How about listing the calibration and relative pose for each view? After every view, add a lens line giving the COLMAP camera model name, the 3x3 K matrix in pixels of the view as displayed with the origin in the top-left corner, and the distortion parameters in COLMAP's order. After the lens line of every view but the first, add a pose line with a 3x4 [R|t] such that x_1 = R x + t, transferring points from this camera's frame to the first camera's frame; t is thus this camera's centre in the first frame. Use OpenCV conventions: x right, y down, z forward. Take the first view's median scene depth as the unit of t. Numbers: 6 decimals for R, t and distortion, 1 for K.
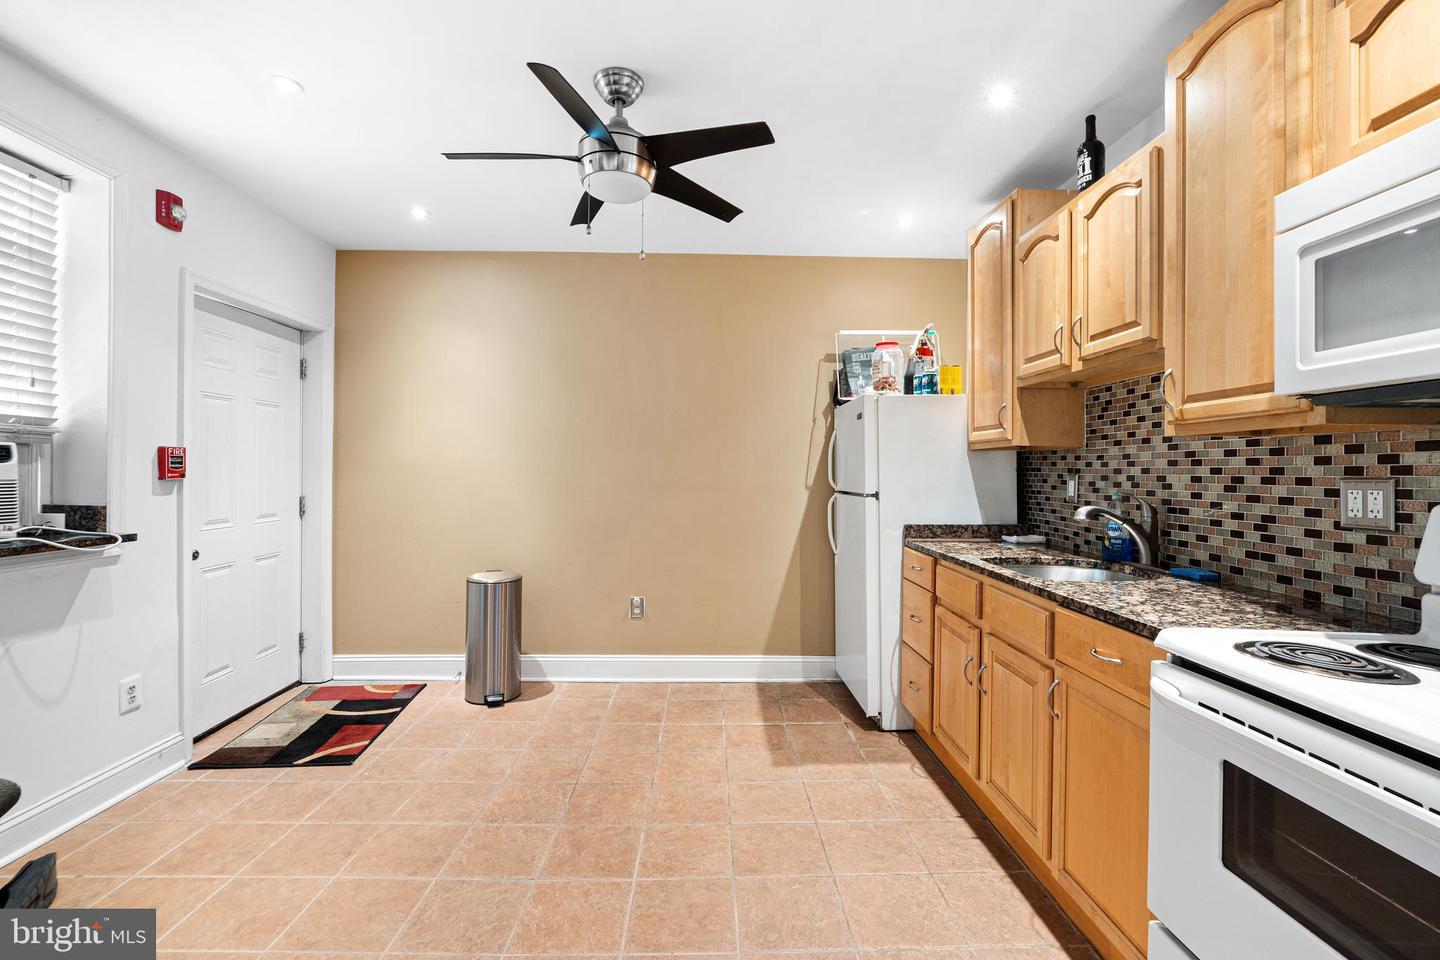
lens RADIAL K [[632.7, 0, 717.0], [0, 632.7, 475.6], [0, 0, 1]] dist [-0.010053, -0.000003]
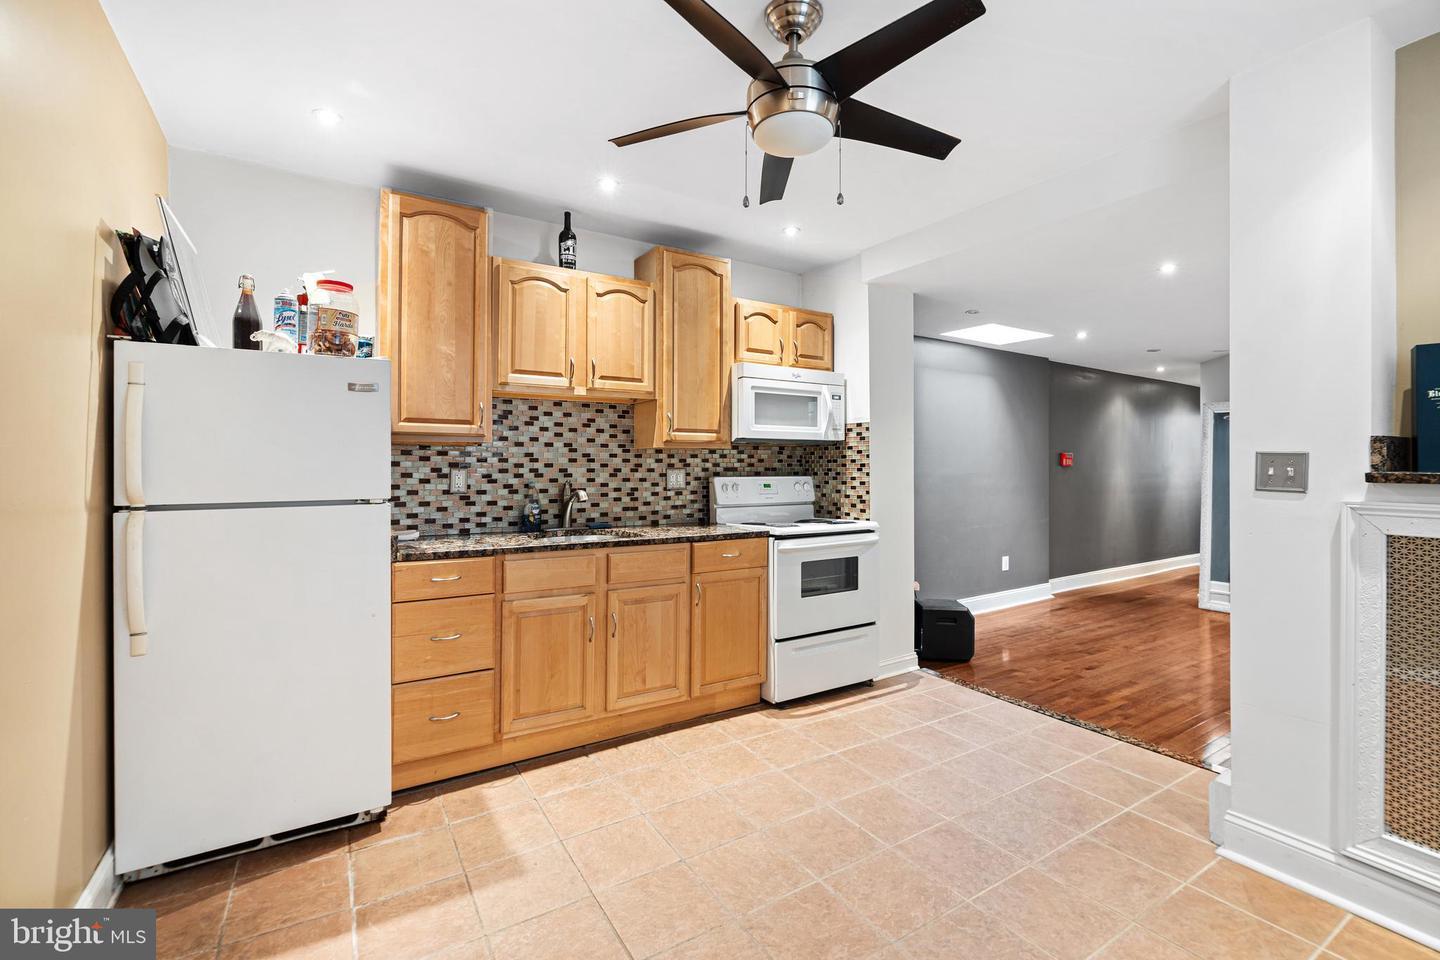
lens RADIAL K [[632.7, 0, 719.2], [0, 632.7, 468.2], [0, 0, 1]] dist [-0.010053, -0.000003]
pose [[-0.514424, -0.009384, 0.857485, -0.891222], [0.003308, 0.999911, 0.012927, -0.021126], [-0.857530, 0.009487, -0.514347, 1.630634]]
